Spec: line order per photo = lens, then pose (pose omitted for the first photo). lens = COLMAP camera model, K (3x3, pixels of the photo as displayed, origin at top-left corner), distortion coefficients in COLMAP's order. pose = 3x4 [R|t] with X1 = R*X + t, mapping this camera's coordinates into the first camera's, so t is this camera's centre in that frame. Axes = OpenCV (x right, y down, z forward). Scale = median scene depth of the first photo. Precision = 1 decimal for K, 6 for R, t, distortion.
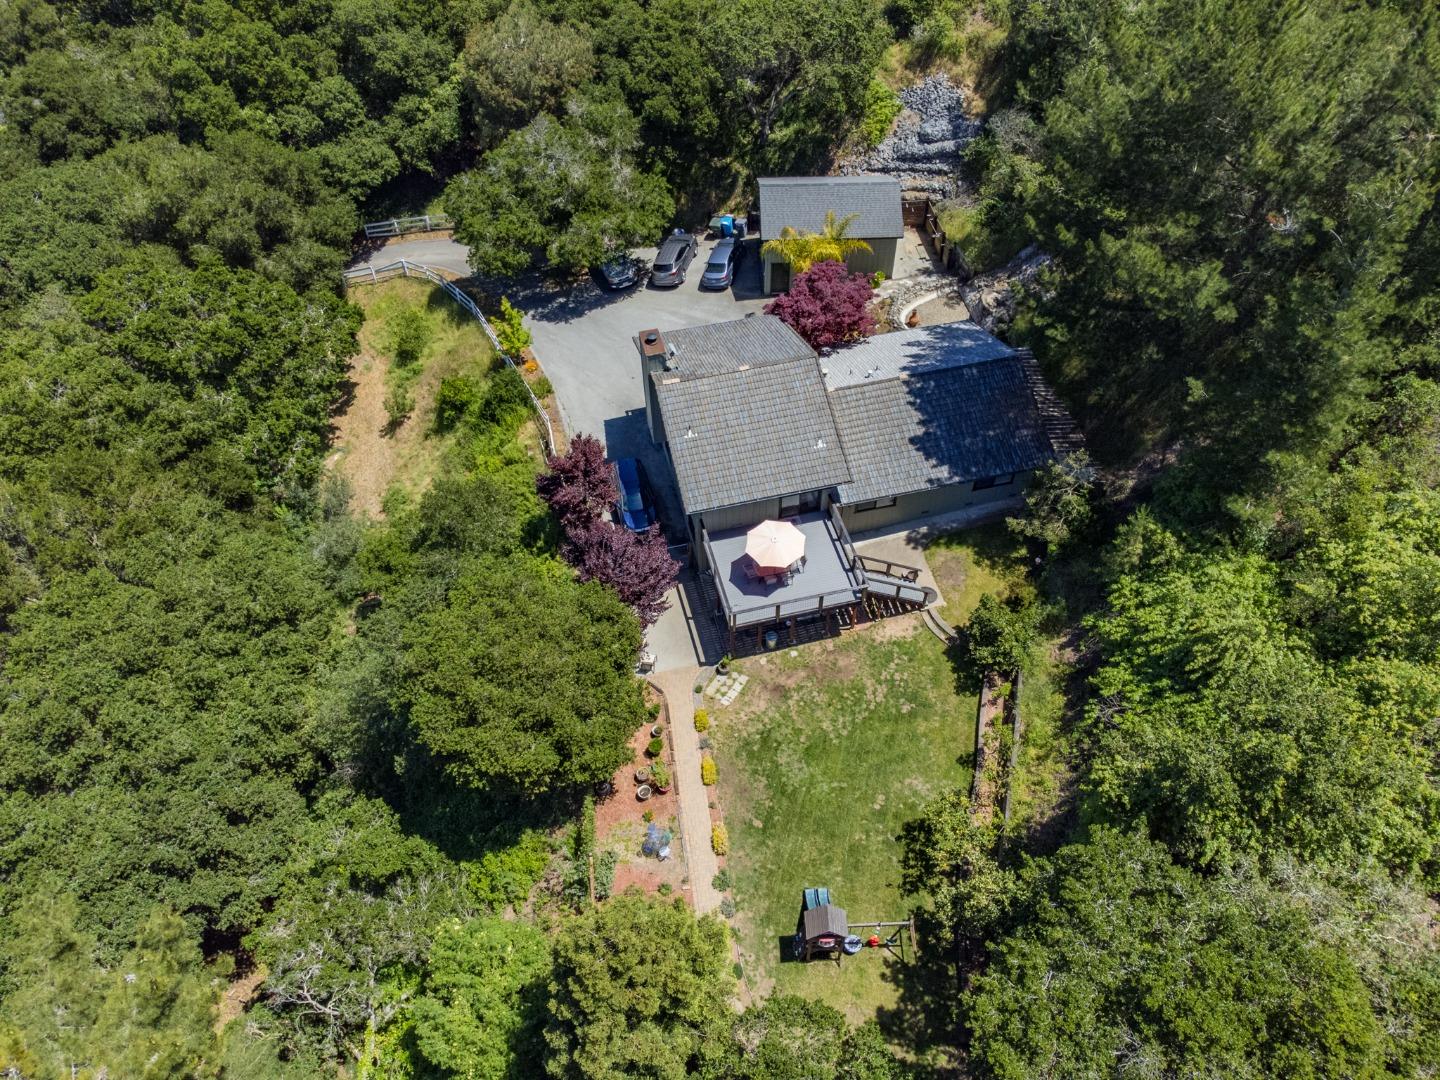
lens RADIAL K [[1071.6, 0, 714.3], [0, 1071.6, 535.4], [0, 0, 1]] dist [0.022517, 0.004003]
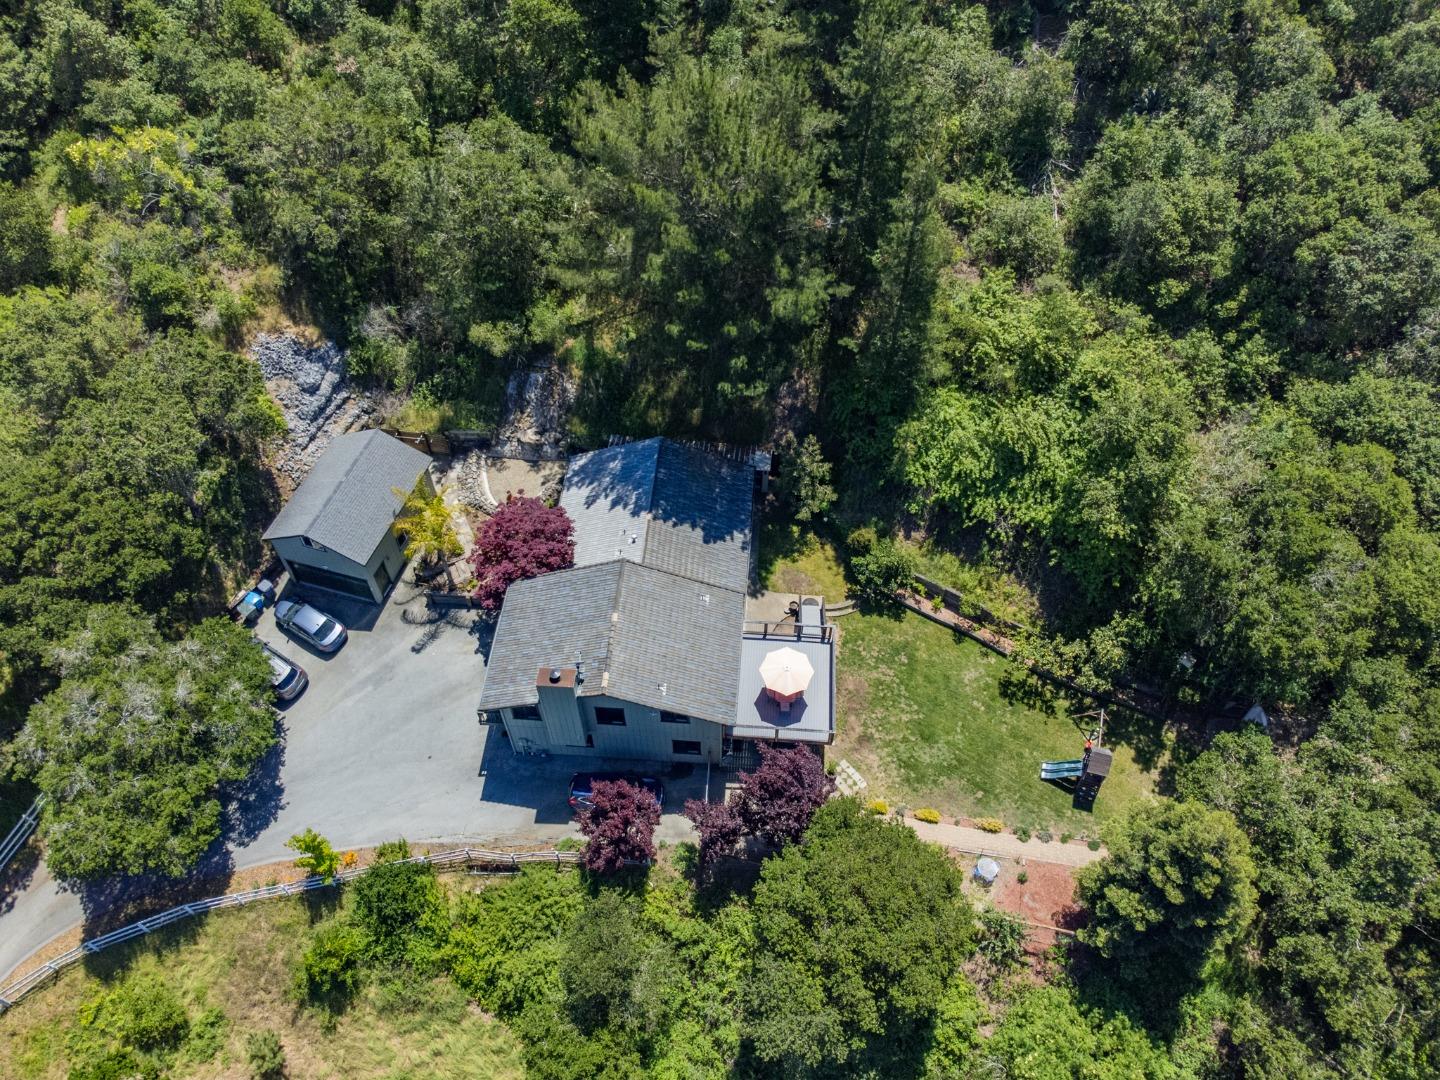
lens RADIAL K [[1071.6, 0, 725.2], [0, 1071.6, 536.9], [0, 0, 1]] dist [0.022517, 0.004003]
pose [[0.311126, -0.741727, 0.594173, -0.480961], [0.732036, 0.585745, 0.347890, -0.468670], [-0.606073, 0.326718, 0.725211, 0.148285]]
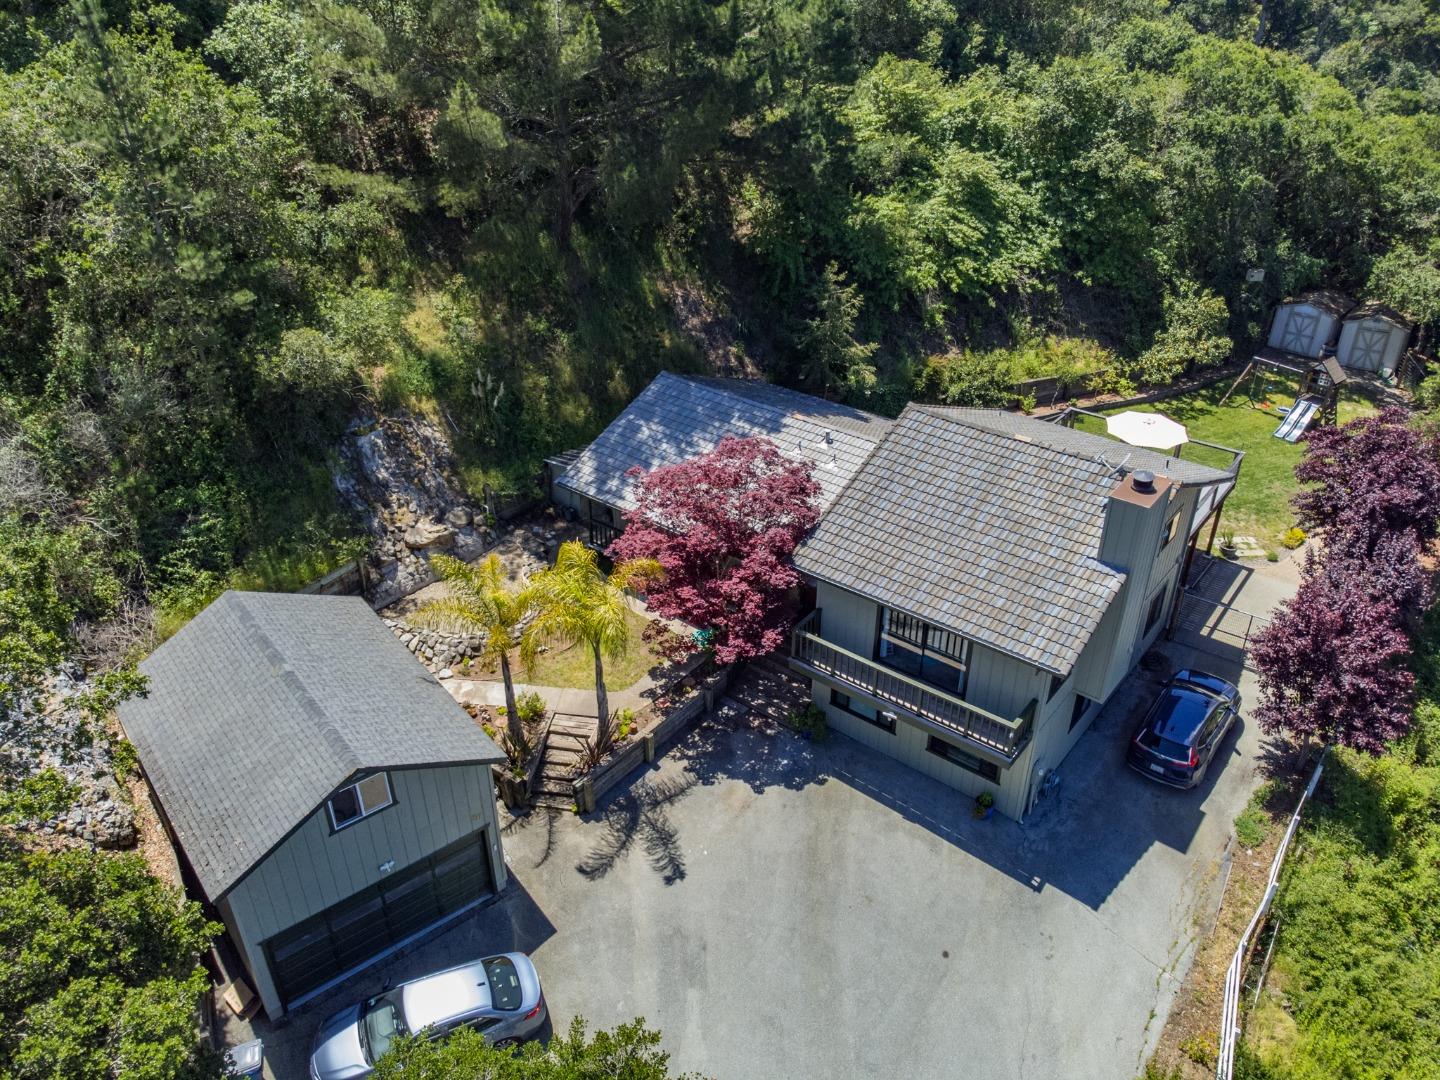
lens RADIAL K [[1071.6, 0, 725.1], [0, 1071.6, 544.3], [0, 0, 1]] dist [0.022517, 0.004003]
pose [[-0.612101, -0.405797, 0.678720, -0.283590], [0.610666, 0.302744, 0.731733, -0.647762], [-0.502414, 0.862366, 0.062496, 1.058104]]
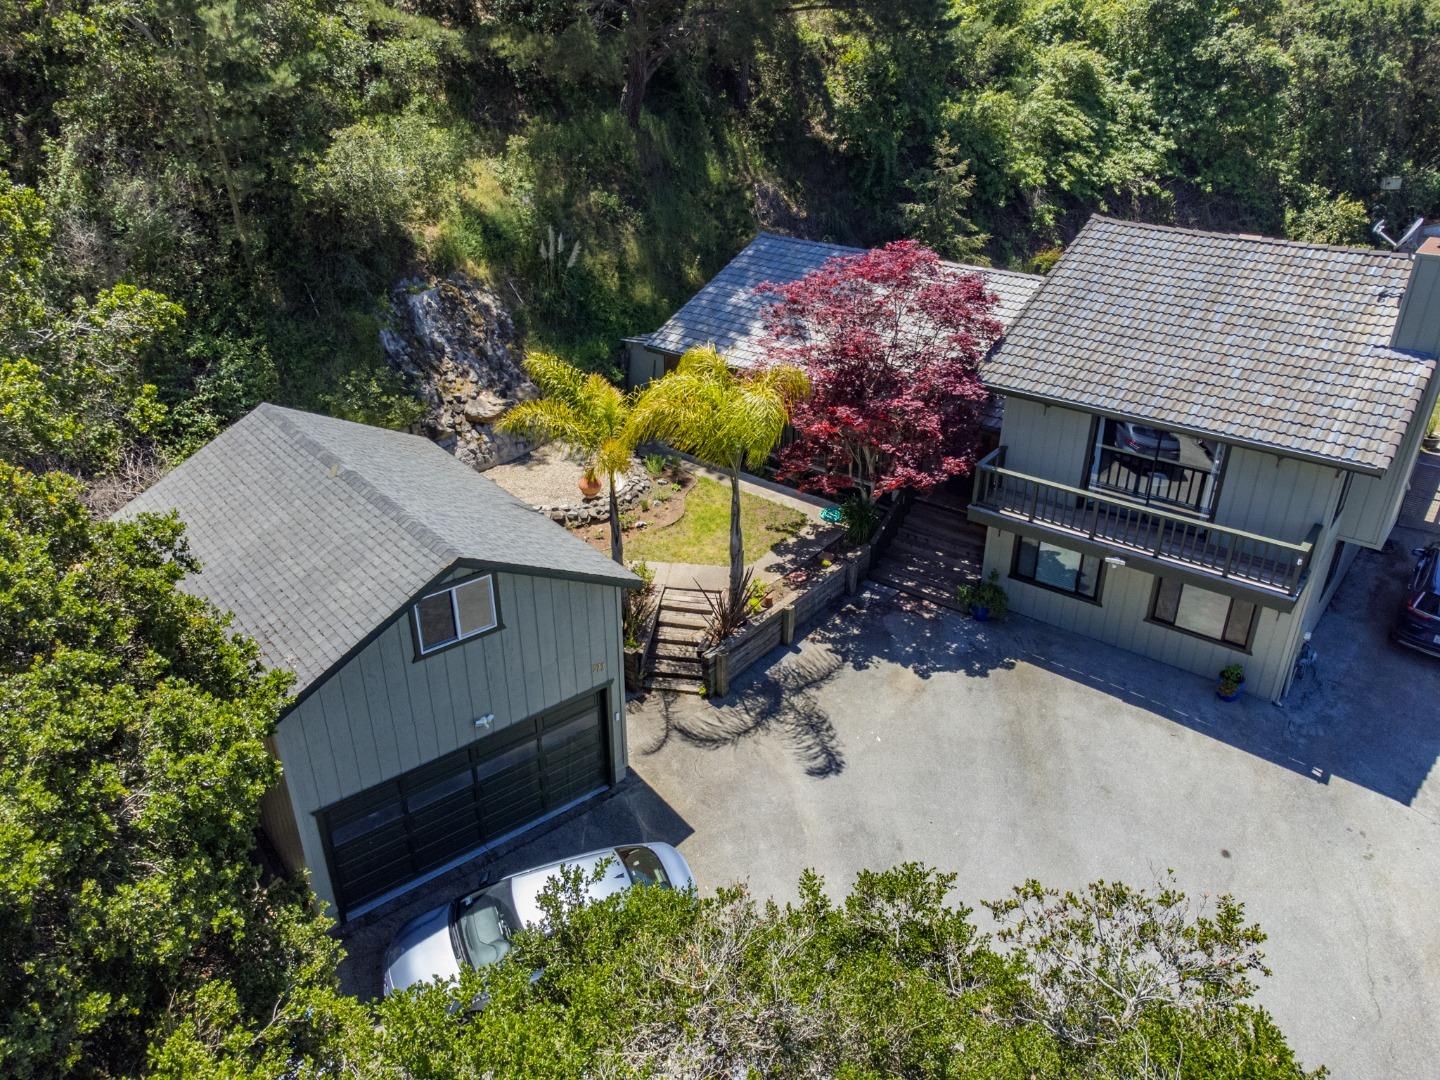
lens RADIAL K [[1071.6, 0, 726.0], [0, 1071.6, 541.5], [0, 0, 1]] dist [0.022517, 0.004003]
pose [[-0.619780, -0.361036, 0.696796, -0.201449], [0.604840, 0.345990, 0.717258, -0.574061], [-0.500041, 0.865993, 0.003931, 1.188081]]
